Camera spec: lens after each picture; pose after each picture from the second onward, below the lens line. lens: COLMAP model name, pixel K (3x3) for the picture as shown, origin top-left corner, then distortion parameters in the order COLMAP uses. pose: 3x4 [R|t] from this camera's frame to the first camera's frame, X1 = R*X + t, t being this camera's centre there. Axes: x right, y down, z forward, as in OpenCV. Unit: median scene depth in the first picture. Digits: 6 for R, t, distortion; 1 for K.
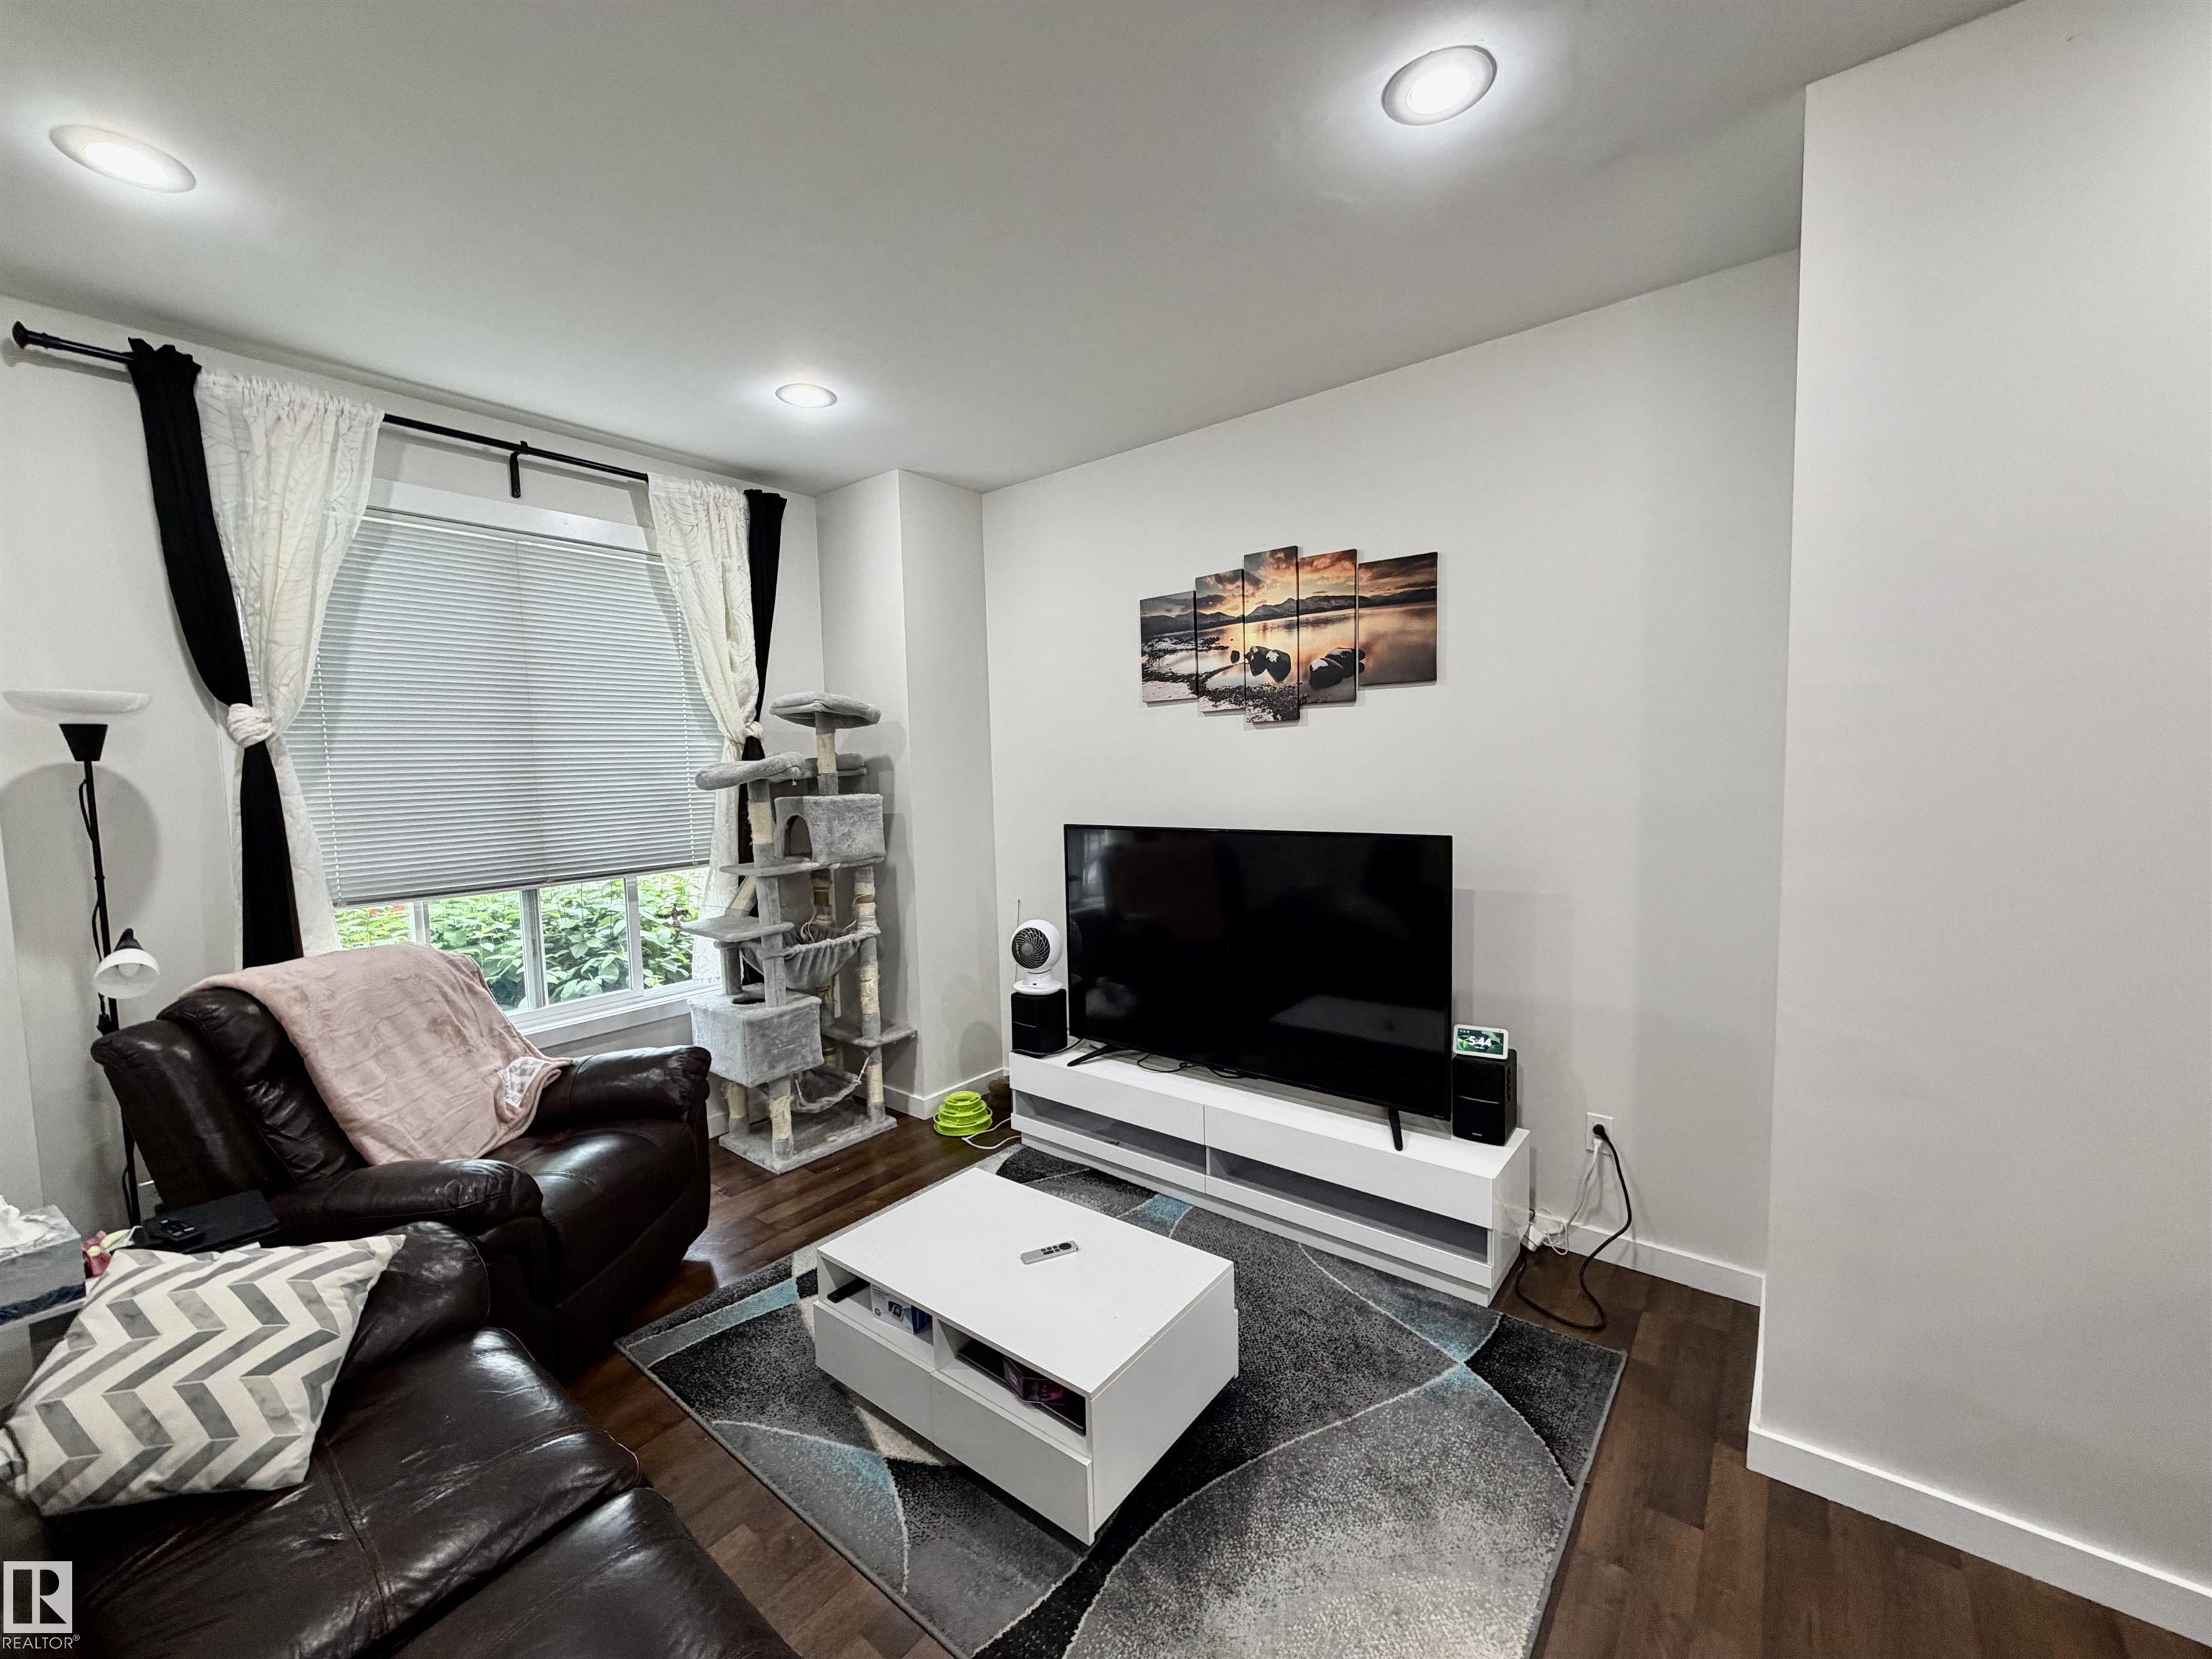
lens RADIAL K [[881.1, 0, 1099.8], [0, 881.1, 832.2], [0, 0, 1]] dist [0.000161, -0.000125]
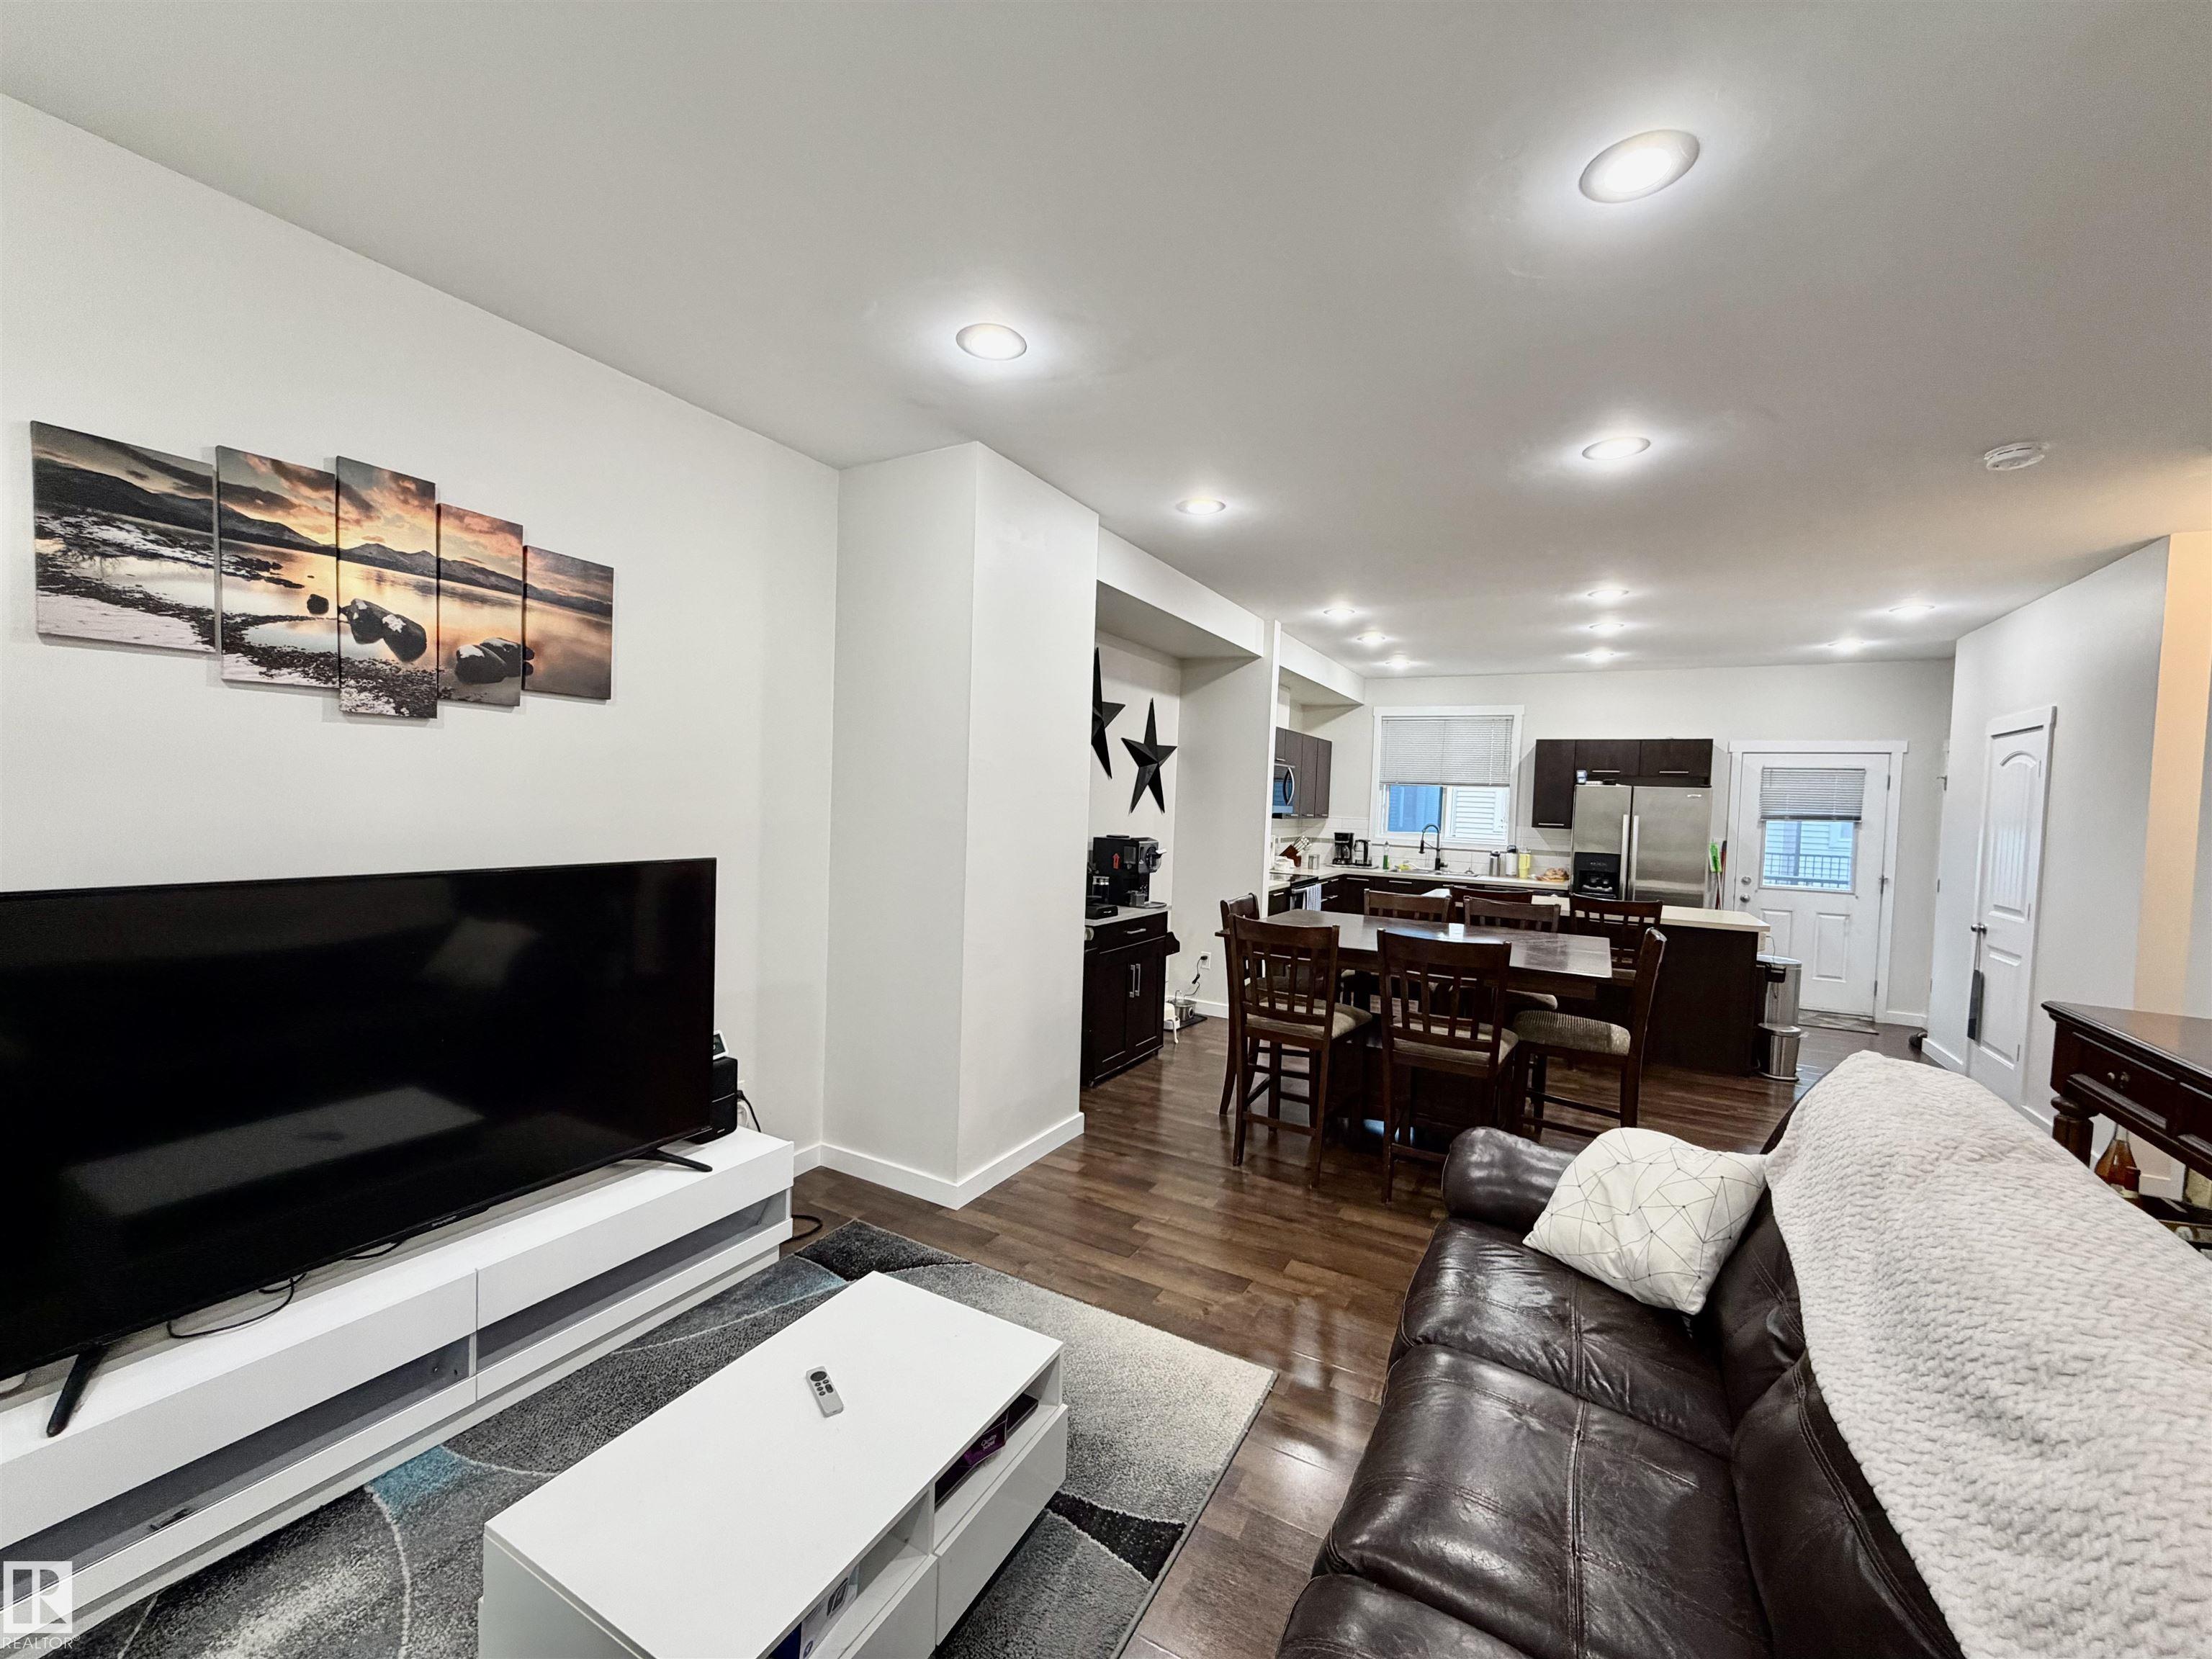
lens RADIAL K [[881.1, 0, 1099.8], [0, 881.1, 832.2], [0, 0, 1]] dist [0.000161, -0.000125]
pose [[-0.160139, -0.019858, 0.986895, -0.583199], [0.045613, 0.998581, 0.027494, -0.027758], [-0.986040, 0.049418, -0.159006, 0.566655]]
